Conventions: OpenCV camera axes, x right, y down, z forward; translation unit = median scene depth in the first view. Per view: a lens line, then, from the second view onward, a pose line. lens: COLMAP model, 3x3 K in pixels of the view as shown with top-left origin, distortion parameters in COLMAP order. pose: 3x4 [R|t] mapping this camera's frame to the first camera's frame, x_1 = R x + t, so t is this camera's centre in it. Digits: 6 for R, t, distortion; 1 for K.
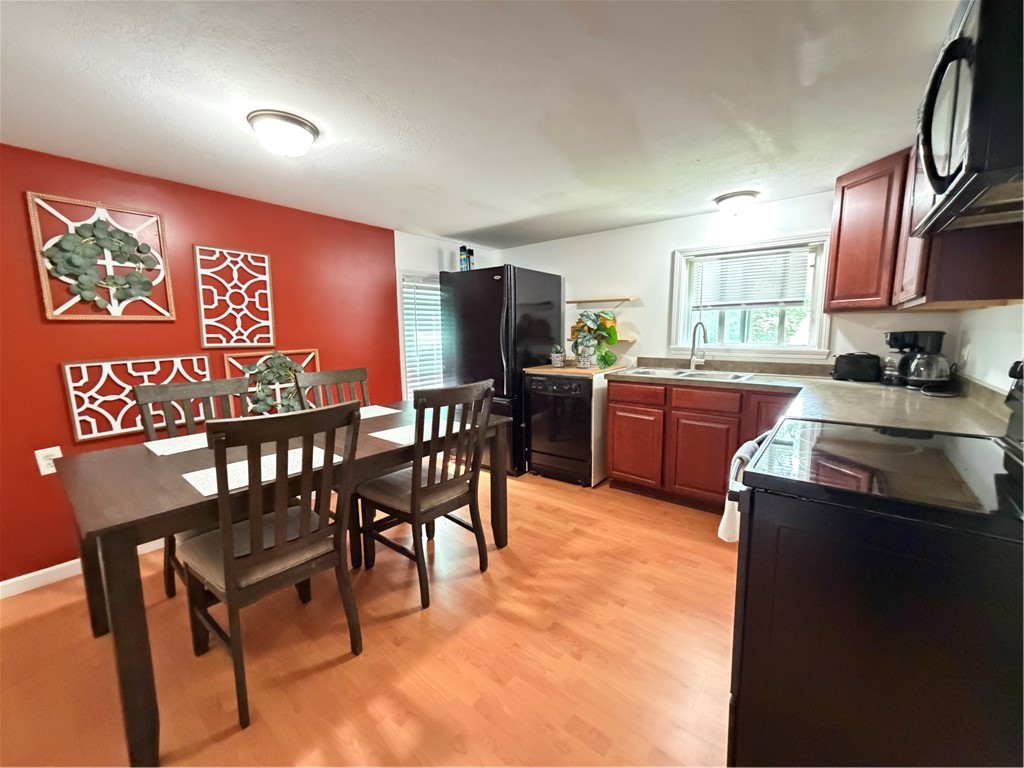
lens RADIAL K [[412.3, 0, 514.9], [0, 412.3, 383.9], [0, 0, 1]] dist [0.001979, -0.000407]
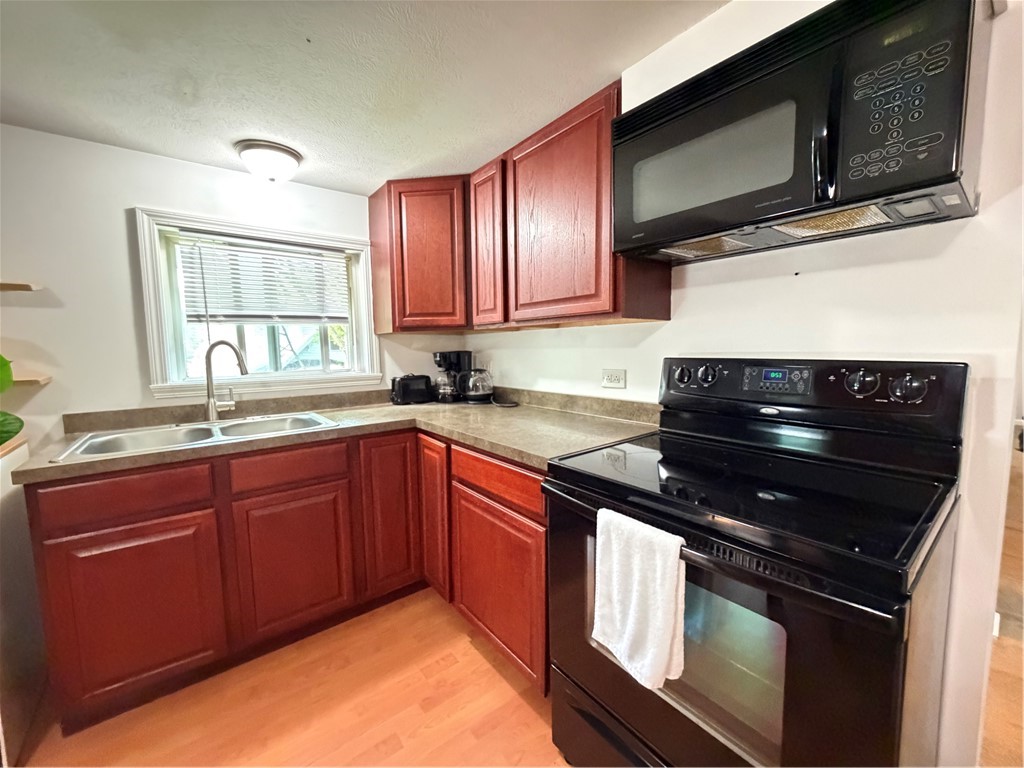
lens RADIAL K [[412.3, 0, 516.0], [0, 412.3, 383.5], [0, 0, 1]] dist [0.001979, -0.000407]
pose [[0.225569, -0.080832, 0.970868, -0.048370], [0.148169, 0.987805, 0.047817, -0.061343], [-0.962894, 0.133067, 0.234795, 0.518421]]
